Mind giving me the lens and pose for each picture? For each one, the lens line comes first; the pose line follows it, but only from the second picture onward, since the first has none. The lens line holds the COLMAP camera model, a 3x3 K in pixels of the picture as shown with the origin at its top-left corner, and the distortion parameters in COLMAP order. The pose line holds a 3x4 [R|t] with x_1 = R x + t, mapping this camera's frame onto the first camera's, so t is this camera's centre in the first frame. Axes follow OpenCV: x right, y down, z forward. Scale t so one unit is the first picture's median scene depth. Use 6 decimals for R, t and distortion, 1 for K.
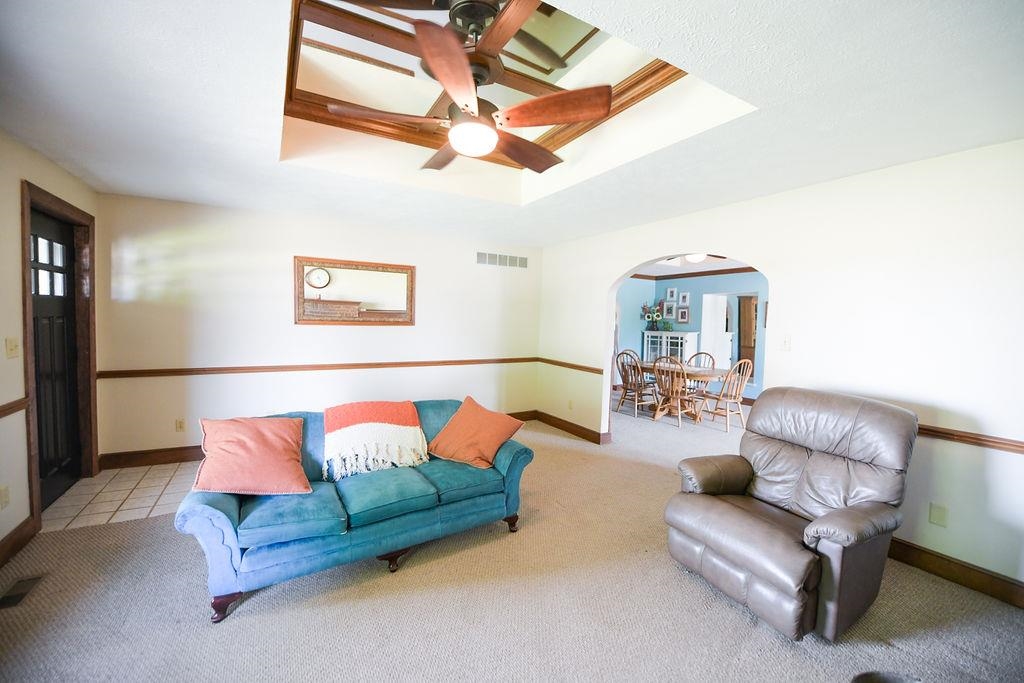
lens RADIAL K [[418.3, 0, 512.0], [0, 418.3, 341.5], [0, 0, 1]] dist [-0.000272, -0.000042]
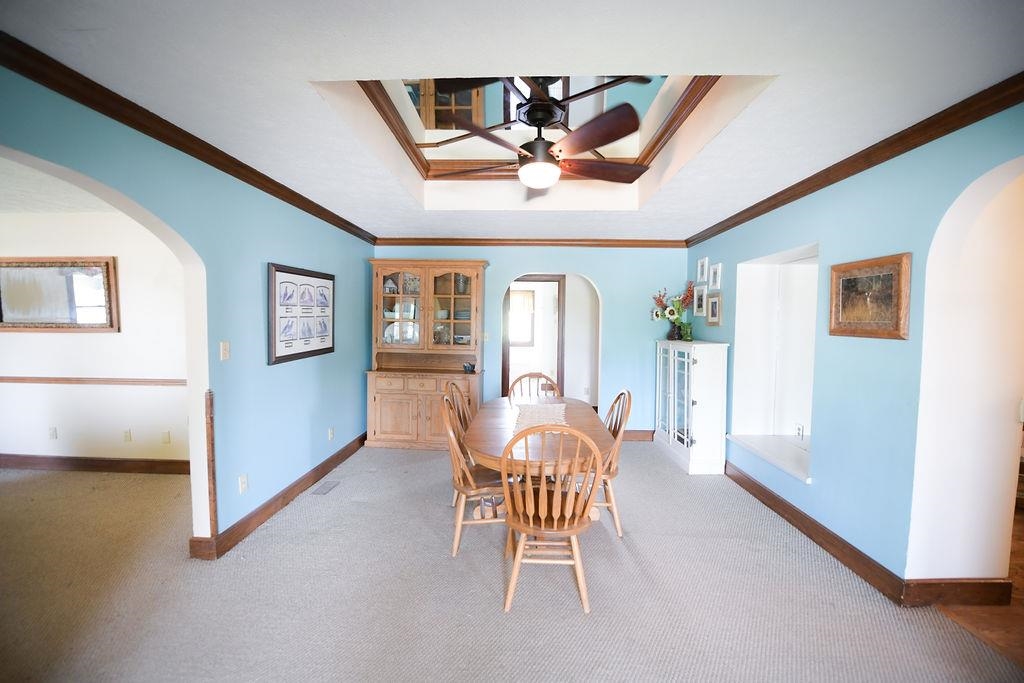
lens RADIAL K [[418.3, 0, 512.0], [0, 418.3, 341.5], [0, 0, 1]] dist [-0.000272, -0.000042]
pose [[0.834459, 0.000714, -0.551070, 0.481342], [-0.016143, 0.999602, -0.023150, -0.008736], [0.550834, 0.028213, 0.834138, 0.445747]]
